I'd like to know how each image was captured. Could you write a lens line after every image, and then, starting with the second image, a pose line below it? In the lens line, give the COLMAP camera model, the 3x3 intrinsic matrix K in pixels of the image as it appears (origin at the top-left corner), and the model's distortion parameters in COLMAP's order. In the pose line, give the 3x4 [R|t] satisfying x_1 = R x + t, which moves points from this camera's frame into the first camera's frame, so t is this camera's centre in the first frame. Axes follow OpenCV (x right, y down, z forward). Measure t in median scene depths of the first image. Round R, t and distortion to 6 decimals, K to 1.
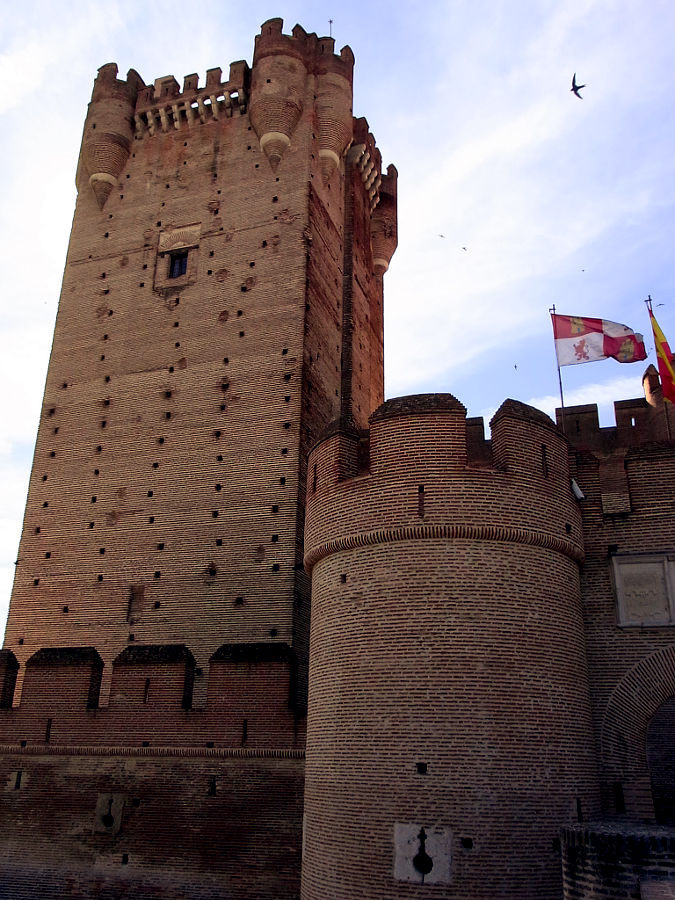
lens RADIAL K [[839.4, 0, 308.1], [0, 839.4, 450.1], [0, 0, 1]] dist [-0.038266, 0.017001]
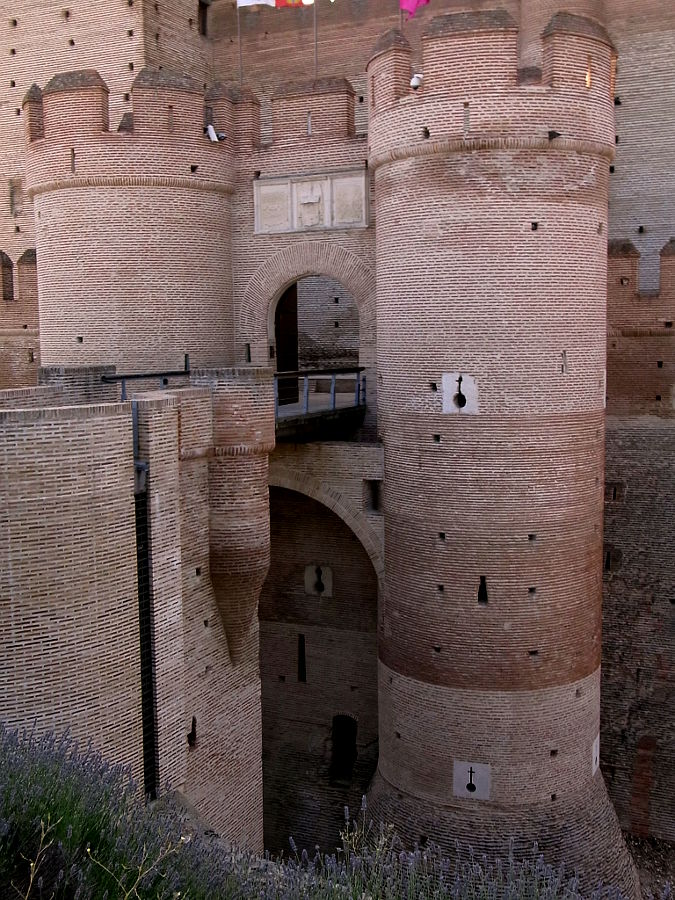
lens RADIAL K [[1242.6, 0, 337.5], [0, 1242.6, 454.5], [0, 0, 1]] dist [-0.120218, 0.763998]
pose [[0.989262, -0.027372, -0.143568, 0.374964], [0.088684, 0.893221, 0.440786, -0.162882], [0.116173, -0.448785, 0.886057, -0.439271]]
